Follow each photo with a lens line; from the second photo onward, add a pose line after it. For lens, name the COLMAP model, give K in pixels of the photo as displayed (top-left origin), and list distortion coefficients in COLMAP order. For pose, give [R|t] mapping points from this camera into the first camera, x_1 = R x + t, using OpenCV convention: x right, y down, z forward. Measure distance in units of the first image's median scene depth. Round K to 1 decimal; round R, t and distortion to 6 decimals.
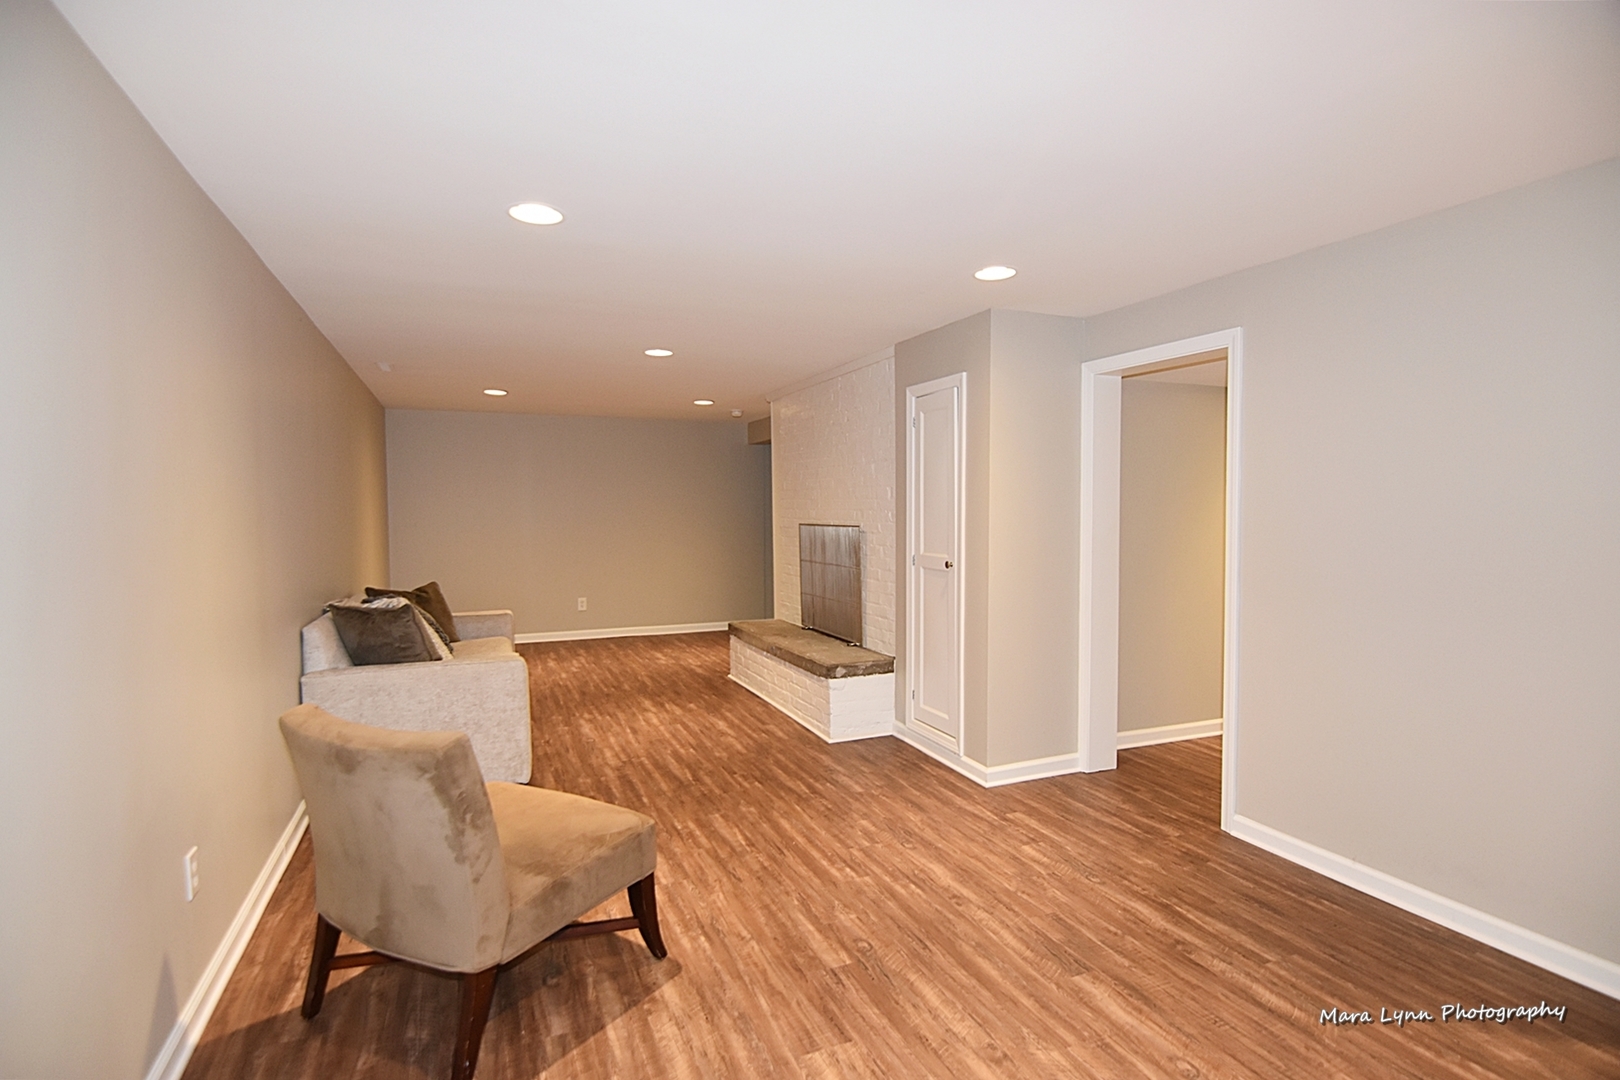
lens RADIAL K [[793.6, 0, 800.4], [0, 793.6, 541.6], [0, 0, 1]] dist [-0.000897, -0.001339]
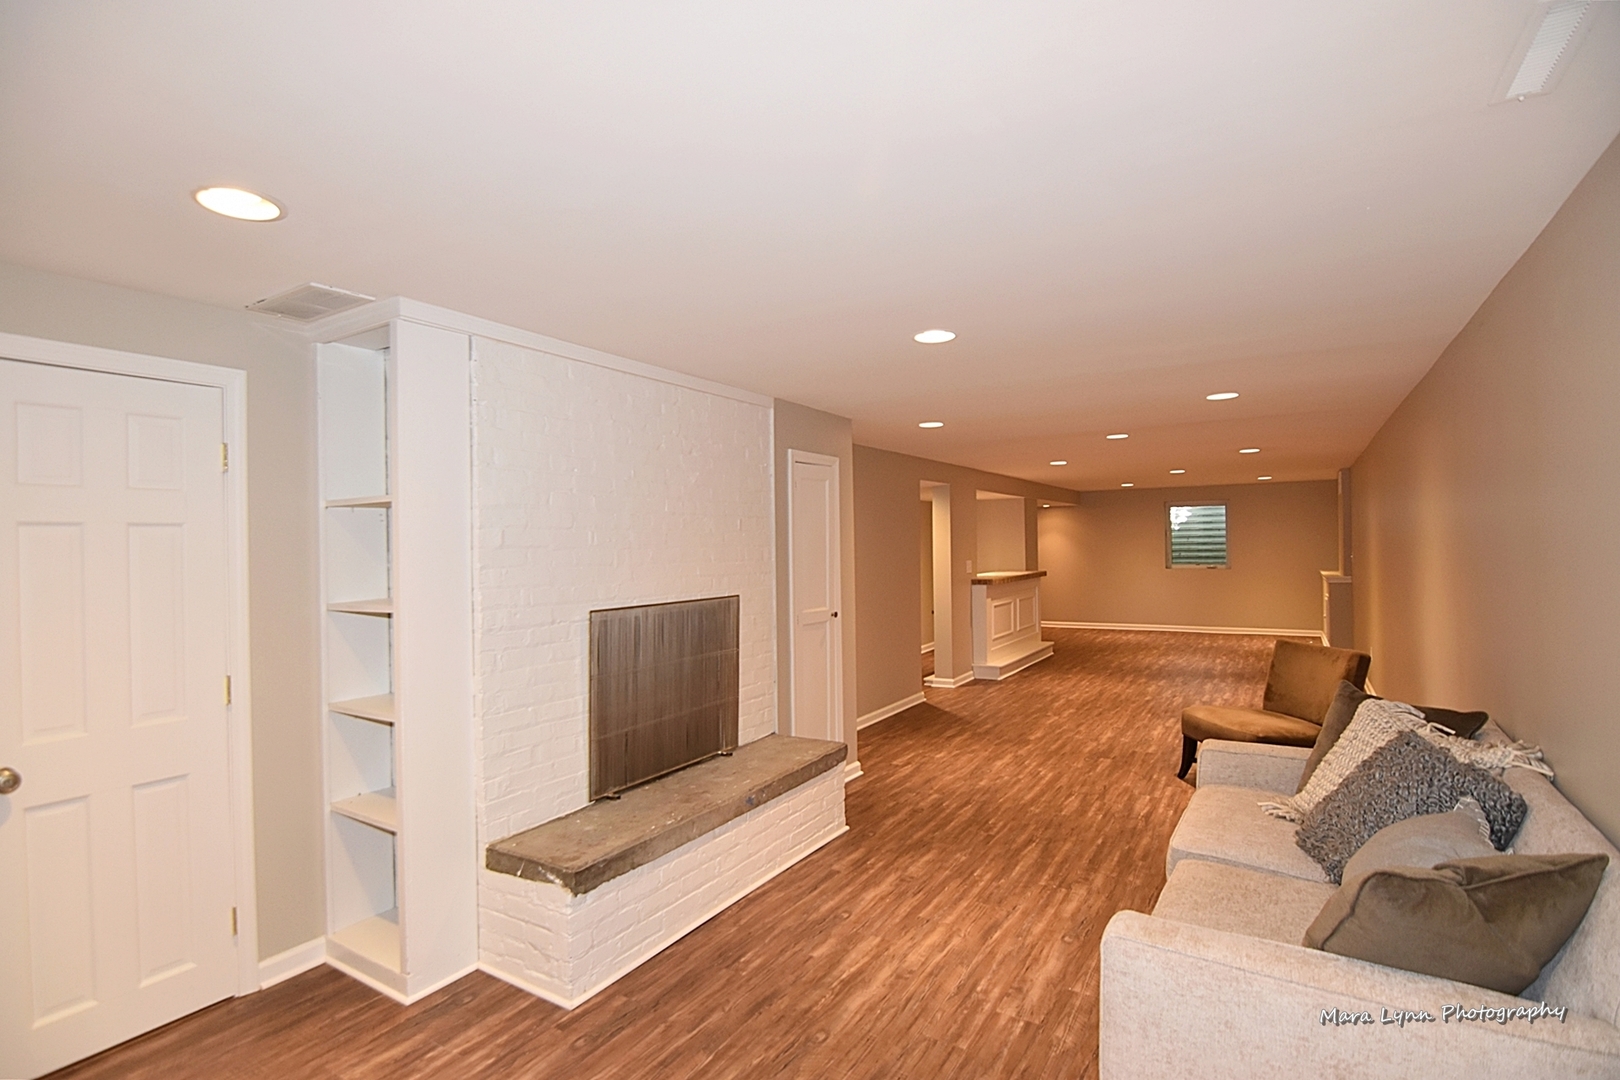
lens RADIAL K [[793.6, 0, 797.5], [0, 793.6, 542.8], [0, 0, 1]] dist [-0.000897, -0.001339]
pose [[-0.579229, 0.015315, 0.815021, -0.836017], [0.053335, 0.998393, 0.019144, -0.115920], [-0.813418, 0.054558, -0.579115, 1.927960]]
